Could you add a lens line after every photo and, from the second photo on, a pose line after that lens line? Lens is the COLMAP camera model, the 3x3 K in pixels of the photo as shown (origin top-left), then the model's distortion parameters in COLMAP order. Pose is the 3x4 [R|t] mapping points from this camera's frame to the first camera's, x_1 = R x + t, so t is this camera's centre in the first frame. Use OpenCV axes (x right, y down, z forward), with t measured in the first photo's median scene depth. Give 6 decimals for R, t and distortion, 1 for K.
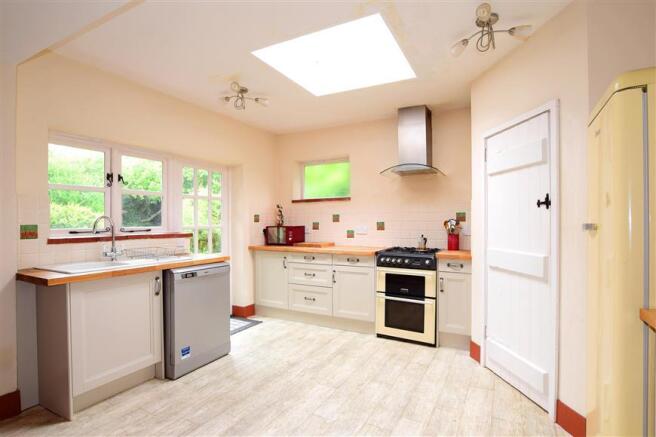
lens RADIAL K [[326.3, 0, 325.8], [0, 326.3, 219.8], [0, 0, 1]] dist [-0.002839, -0.002023]
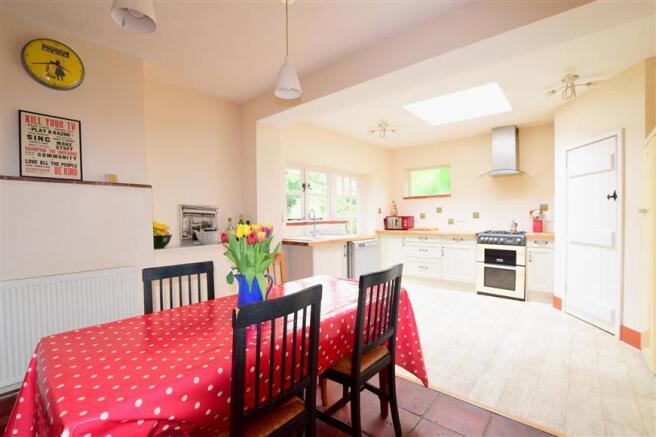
lens RADIAL K [[296.8, 0, 331.6], [0, 296.8, 219.9], [0, 0, 1]] dist [-0.004631, 0.000029]
pose [[0.981281, -0.006133, -0.192483, -0.227229], [0.009776, 0.999790, 0.017986, 0.012495], [0.192332, -0.019531, 0.981135, -0.394438]]
